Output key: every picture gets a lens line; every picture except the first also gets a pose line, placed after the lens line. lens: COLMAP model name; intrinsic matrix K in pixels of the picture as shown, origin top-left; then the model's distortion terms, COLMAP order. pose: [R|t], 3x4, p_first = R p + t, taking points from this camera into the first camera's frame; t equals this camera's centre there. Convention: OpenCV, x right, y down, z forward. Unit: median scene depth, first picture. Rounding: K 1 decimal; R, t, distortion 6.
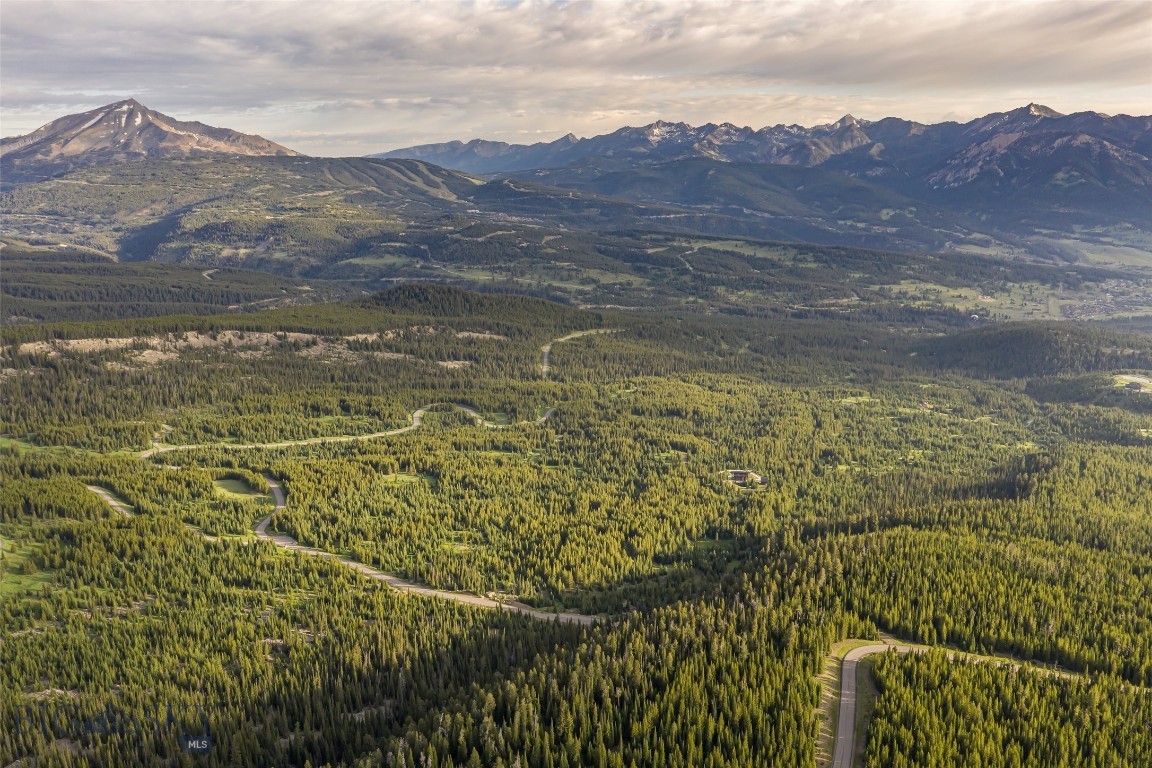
lens RADIAL K [[902.5, 0, 583.0], [0, 902.5, 379.6], [0, 0, 1]] dist [-0.039895, -0.001558]
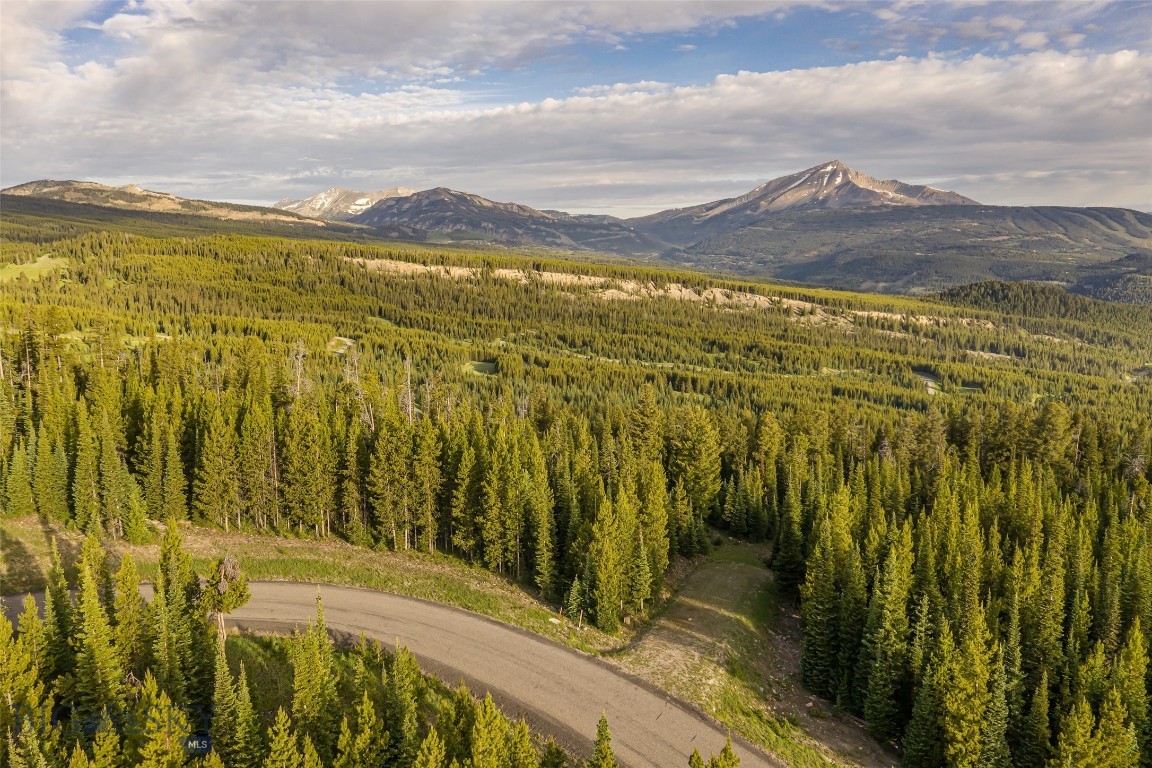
lens RADIAL K [[902.5, 0, 585.7], [0, 902.5, 377.2], [0, 0, 1]] dist [-0.039895, -0.001558]
pose [[0.732098, 0.099267, -0.673927, 0.131254], [-0.156615, 0.987351, -0.024700, 0.081194], [0.662951, 0.123630, 0.738385, 0.282097]]
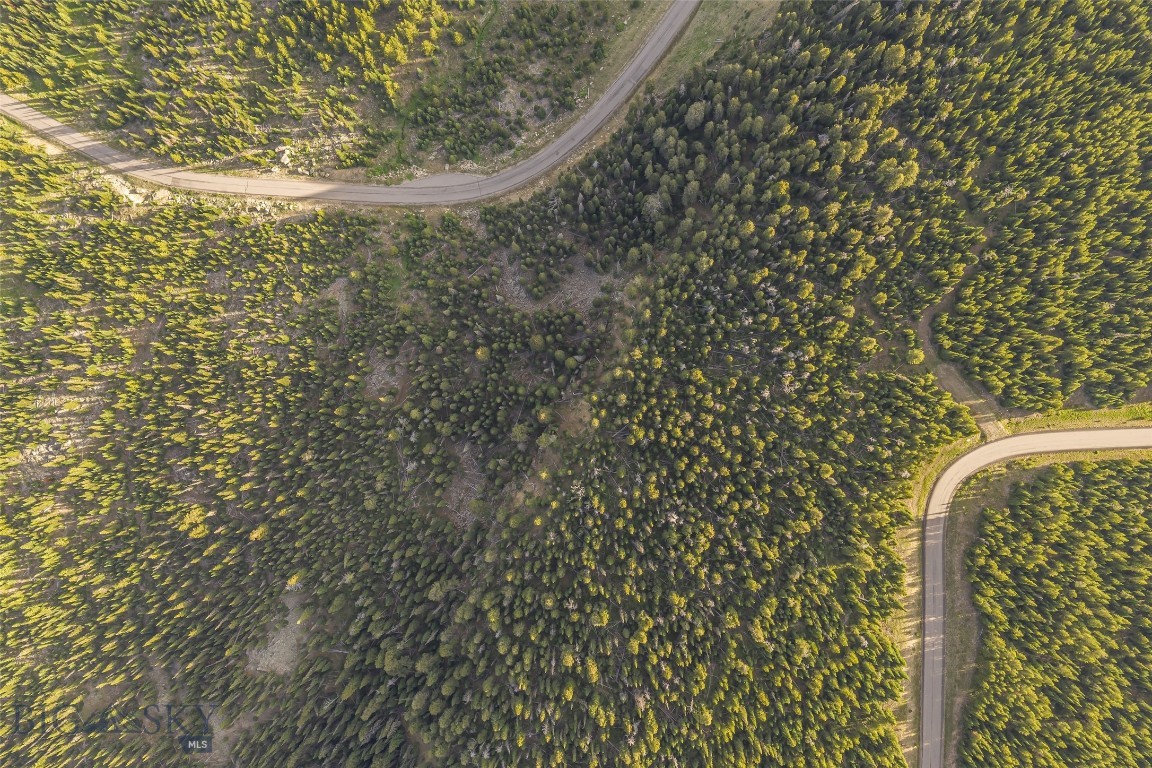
lens RADIAL K [[902.5, 0, 586.2], [0, 902.5, 380.8], [0, 0, 1]] dist [-0.039895, -0.001558]
pose [[0.963246, -0.268577, -0.004837, 0.021177], [0.071354, 0.238468, 0.968525, -0.119755], [-0.258970, -0.933273, 0.248868, 0.297791]]
